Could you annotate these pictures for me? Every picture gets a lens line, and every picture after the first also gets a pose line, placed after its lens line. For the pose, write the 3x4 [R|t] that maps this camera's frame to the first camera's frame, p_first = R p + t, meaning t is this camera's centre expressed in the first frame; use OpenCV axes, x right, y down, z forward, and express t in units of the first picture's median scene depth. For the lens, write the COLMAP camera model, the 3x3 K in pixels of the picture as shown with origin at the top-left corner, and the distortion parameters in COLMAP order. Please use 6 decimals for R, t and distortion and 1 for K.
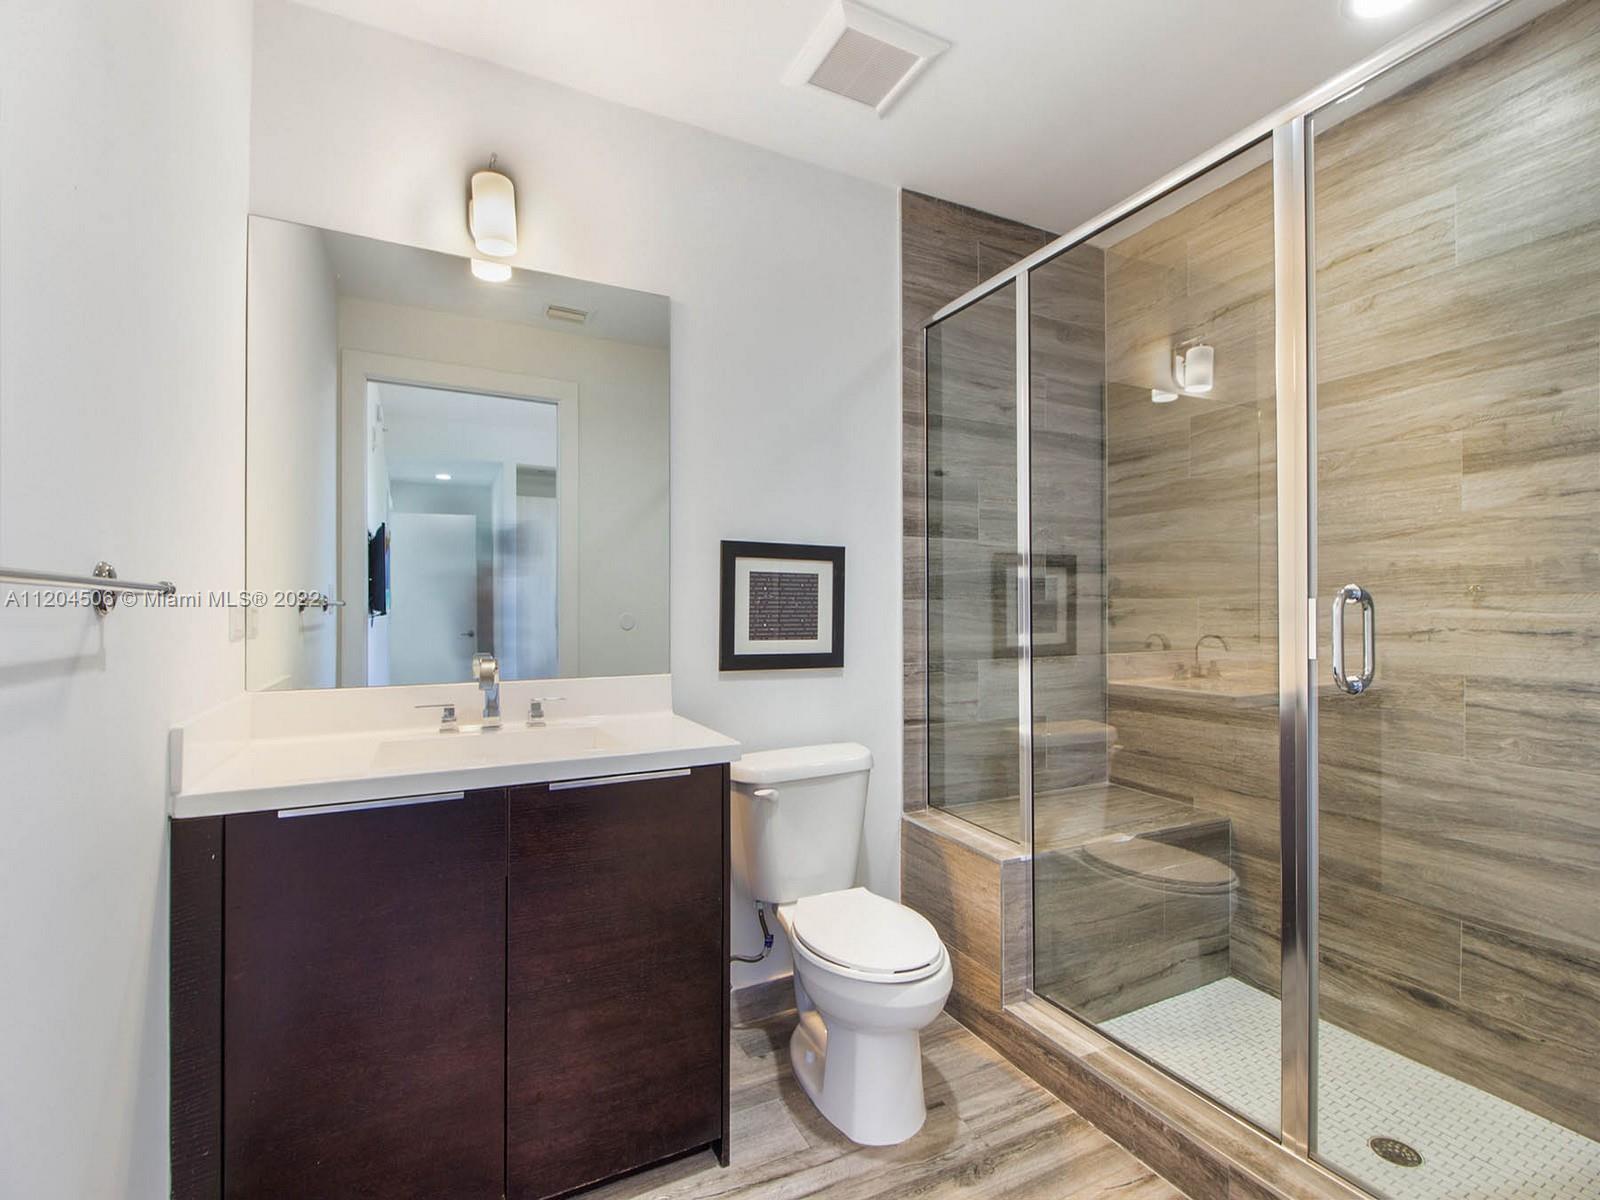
lens RADIAL K [[750.9, 0, 816.5], [0, 750.9, 599.7], [0, 0, 1]] dist [-0.002716, -0.009985]
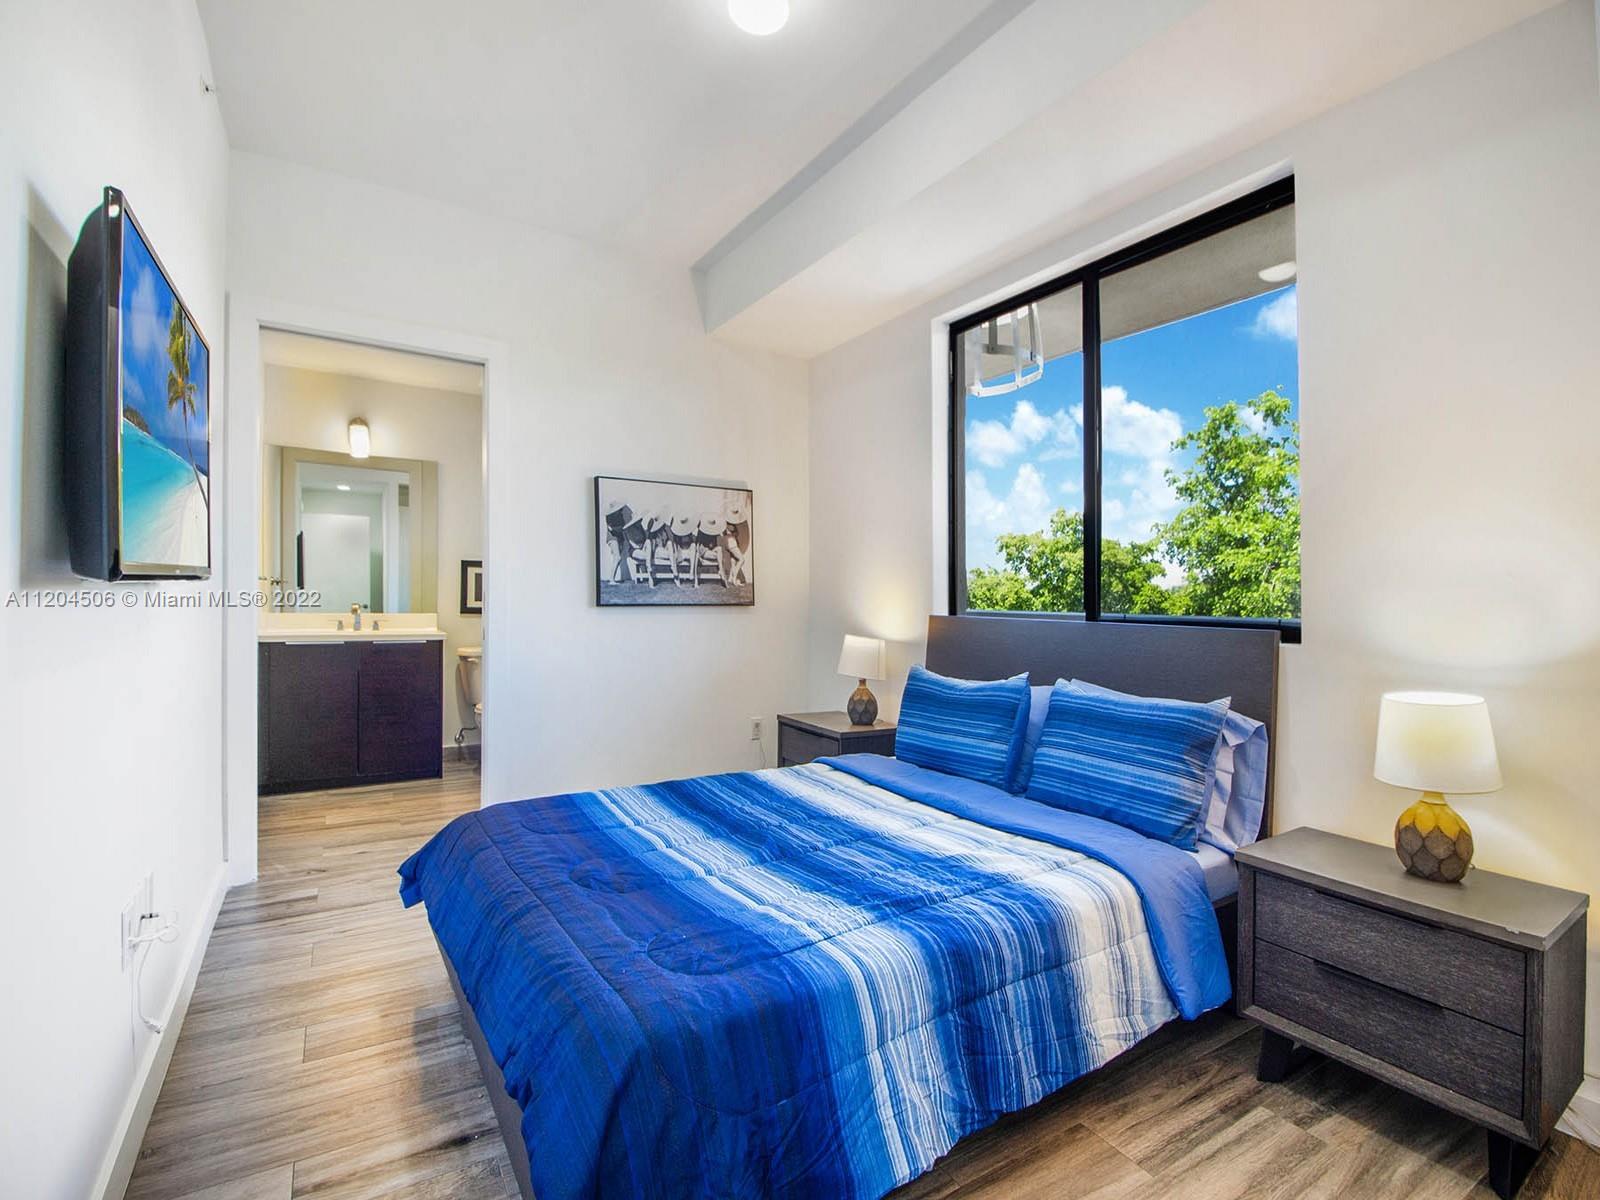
lens RADIAL K [[750.9, 0, 816.5], [0, 750.9, 599.7], [0, 0, 1]] dist [-0.002716, -0.009985]
pose [[0.994898, 0.012589, 0.100096, 0.723698], [-0.014179, 0.999784, 0.015189, -0.003068], [-0.099883, -0.016531, 0.994862, -1.423708]]
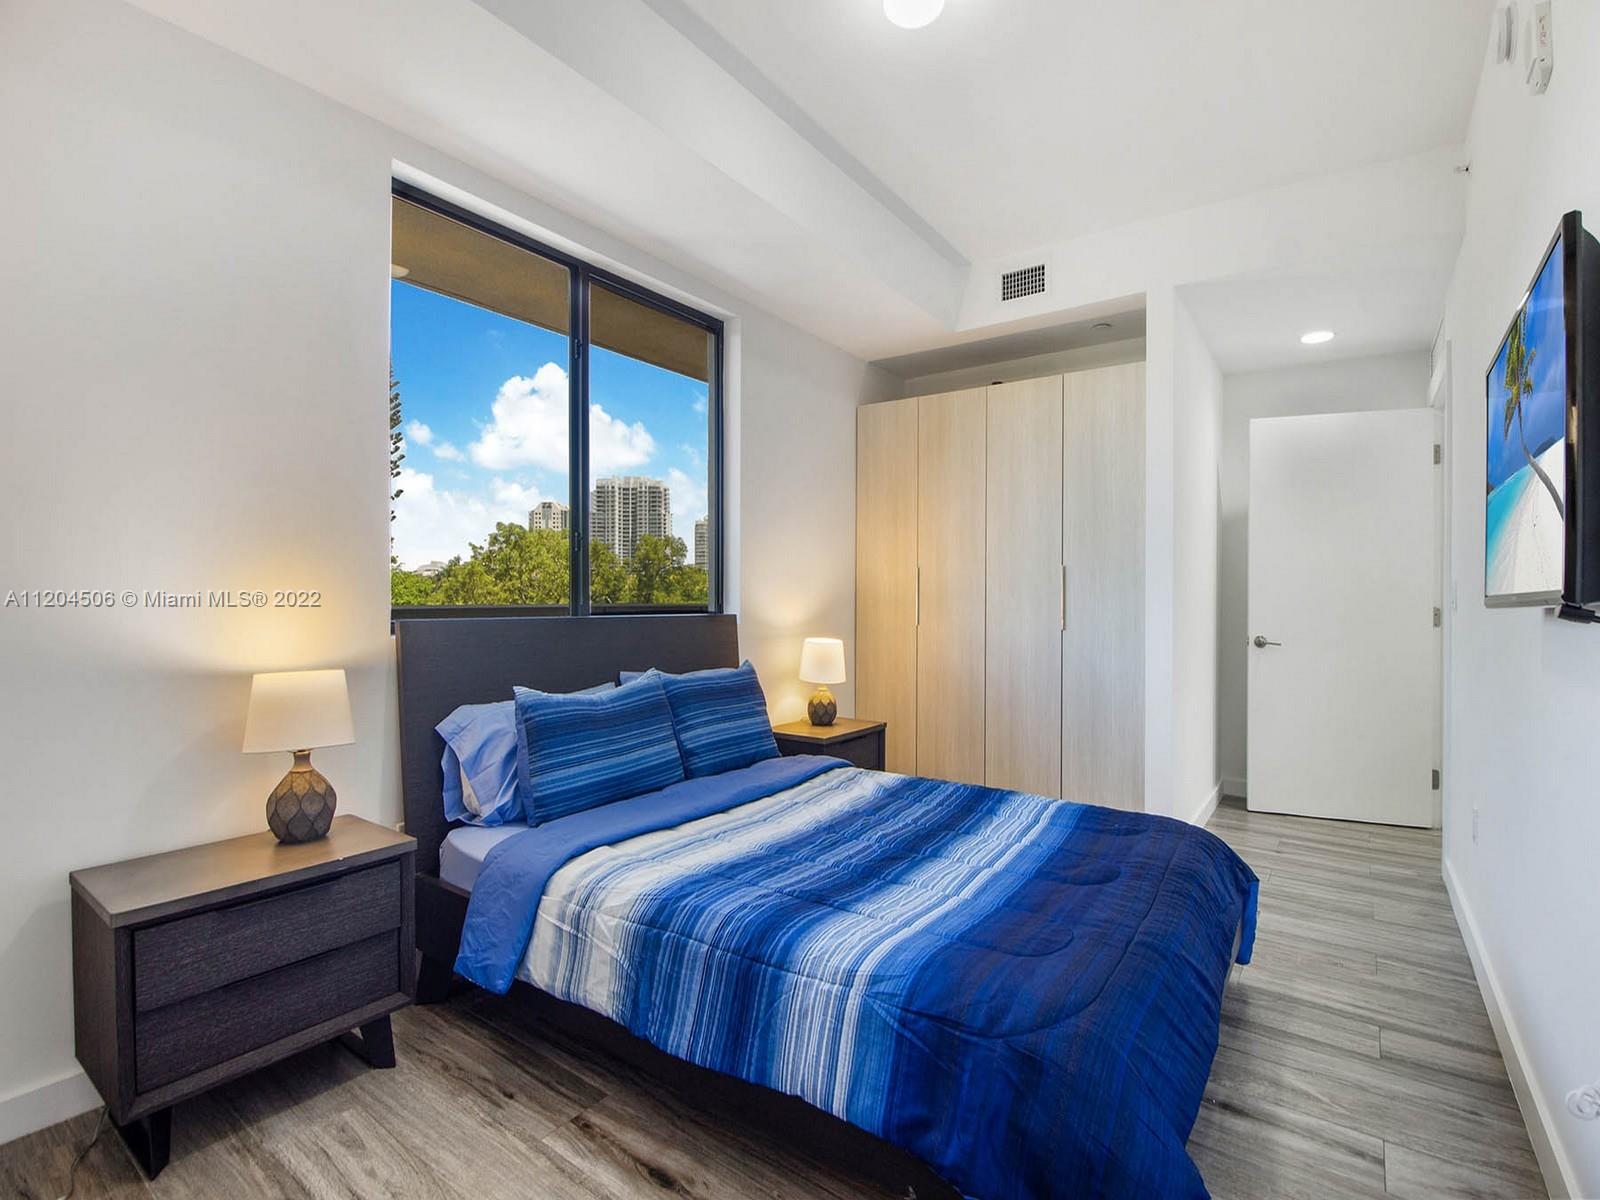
lens RADIAL K [[762.6, 0, 800.4], [0, 762.6, 588.9], [0, 0, 1]] dist [-0.002686, -0.000453]
pose [[-0.448215, -0.006861, 0.893899, -1.403357], [-0.019938, 0.999799, -0.002324, -0.013854], [-0.893703, -0.018865, -0.448262, 2.727213]]
